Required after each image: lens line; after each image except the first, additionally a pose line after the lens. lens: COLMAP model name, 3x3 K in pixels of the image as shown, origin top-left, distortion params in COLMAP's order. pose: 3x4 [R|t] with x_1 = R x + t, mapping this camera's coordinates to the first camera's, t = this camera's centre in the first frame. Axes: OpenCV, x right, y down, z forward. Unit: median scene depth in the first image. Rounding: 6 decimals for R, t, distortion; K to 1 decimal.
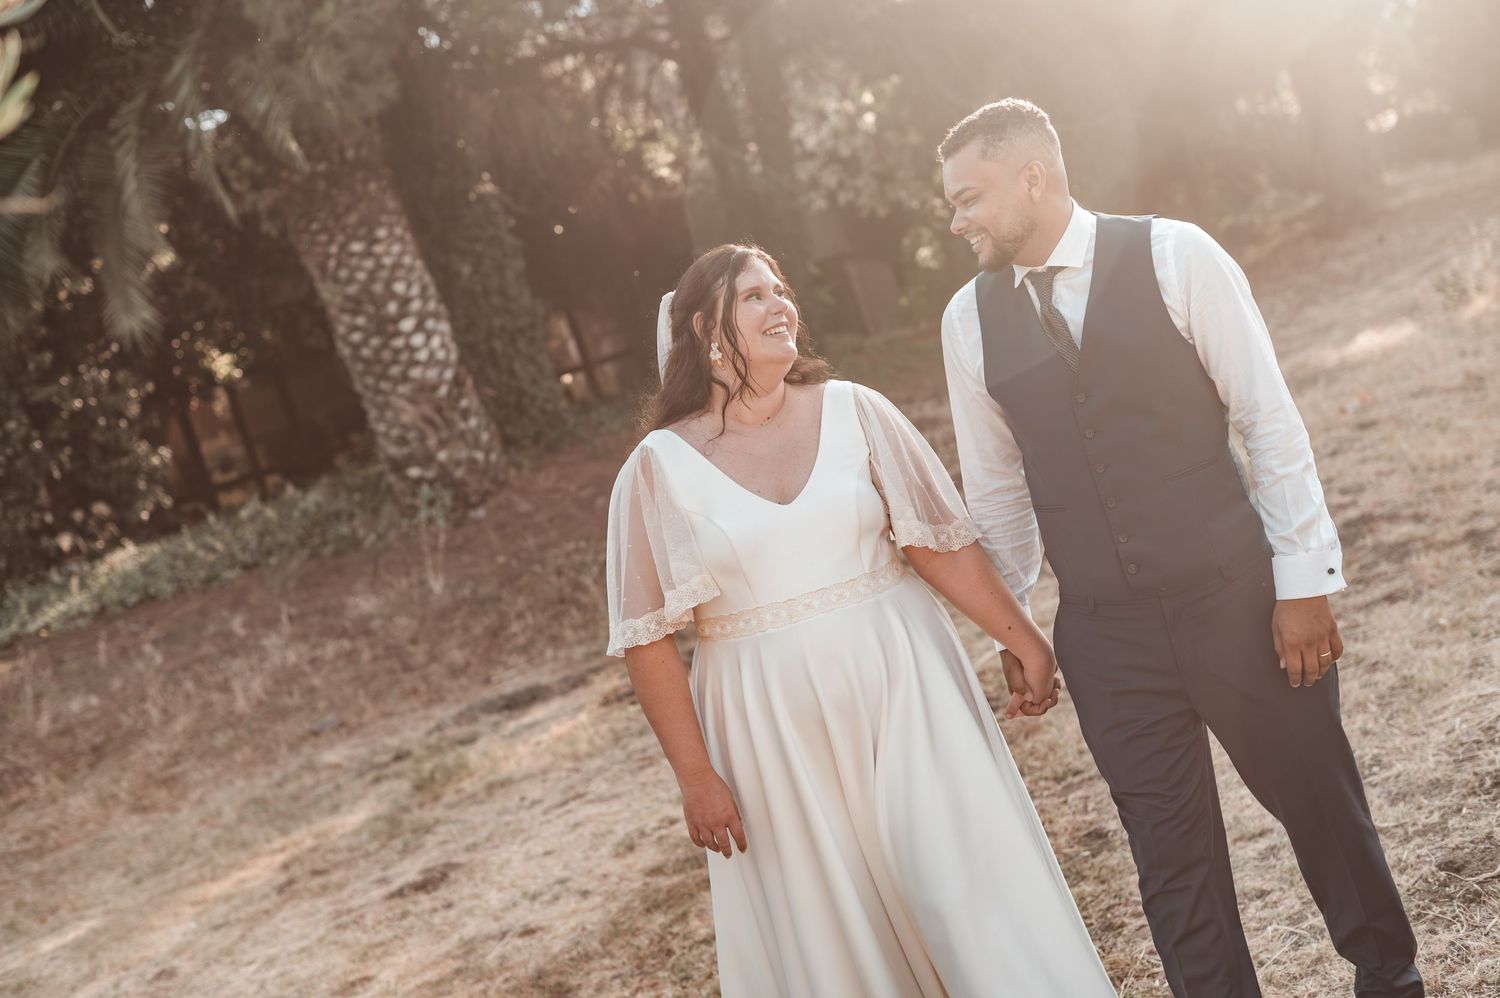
lens RADIAL K [[2191.8, 0, 705.8], [0, 2191.8, 498.8], [0, 0, 1]] dist [0.023167, 0.003016]
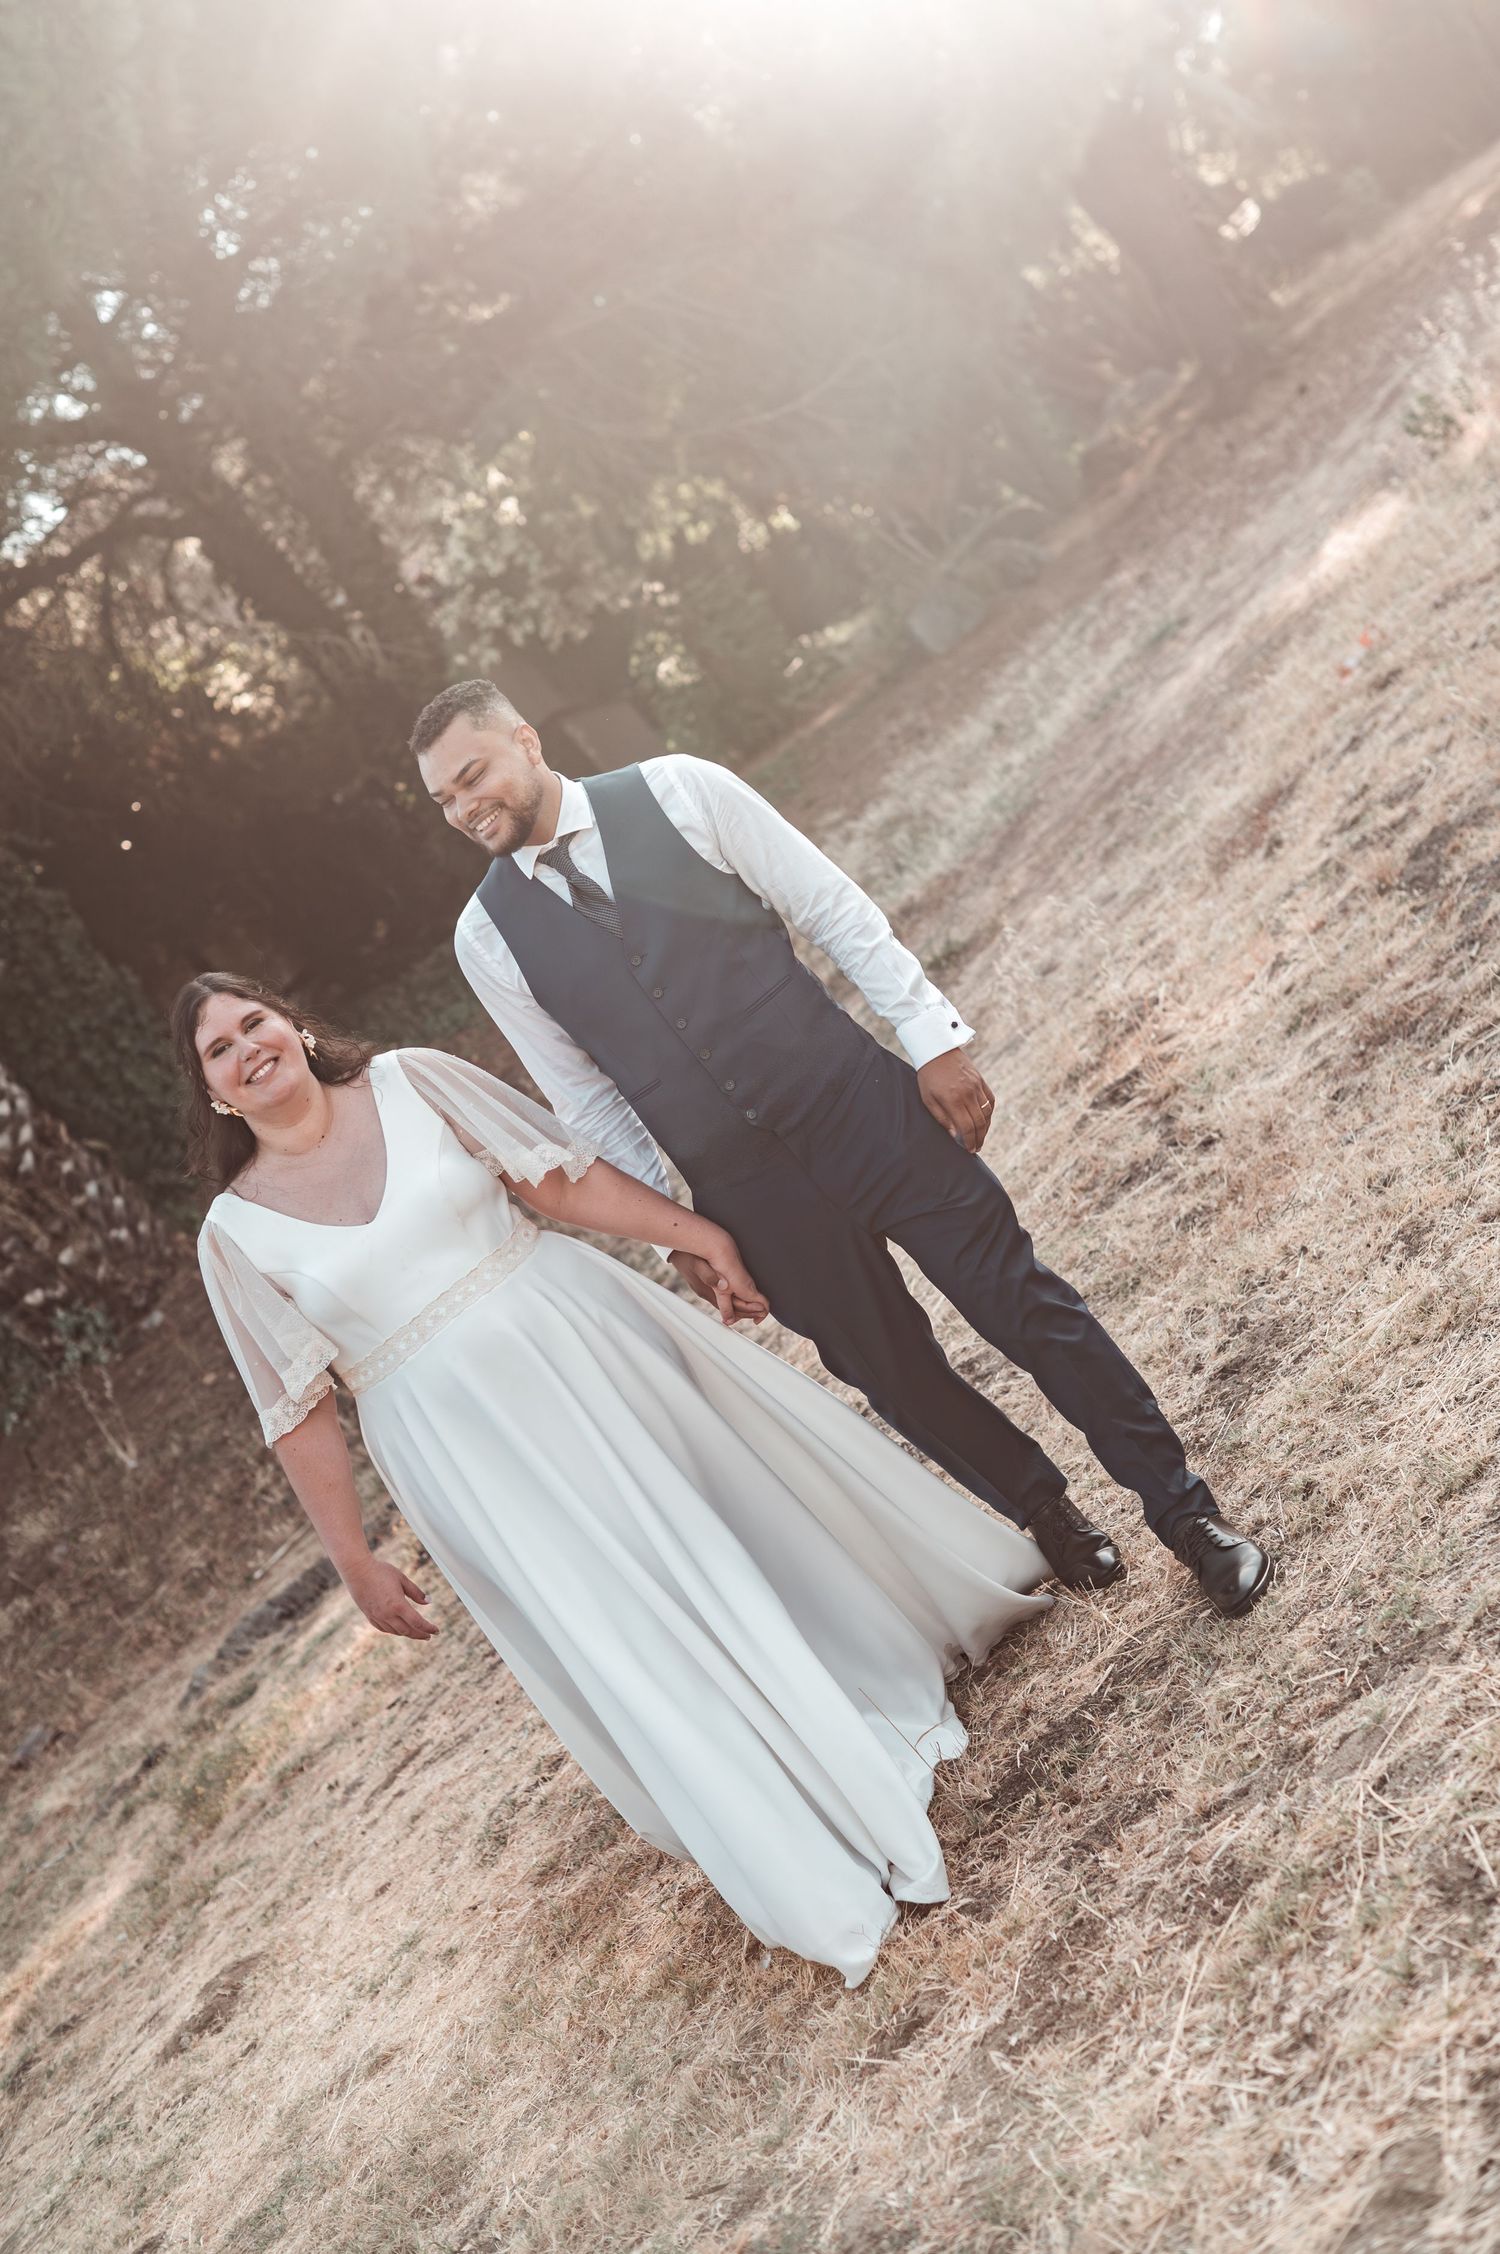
lens RADIAL K [[3170.1, 0, 744.3], [0, 3170.1, 1129.3], [0, 0, 1]] dist [0.026060, 0.054657]
pose [[0.924179, -0.378529, 0.051069, 0.048578], [0.377315, 0.925532, 0.031998, -0.016445], [-0.059378, -0.010302, 0.998182, 0.139700]]
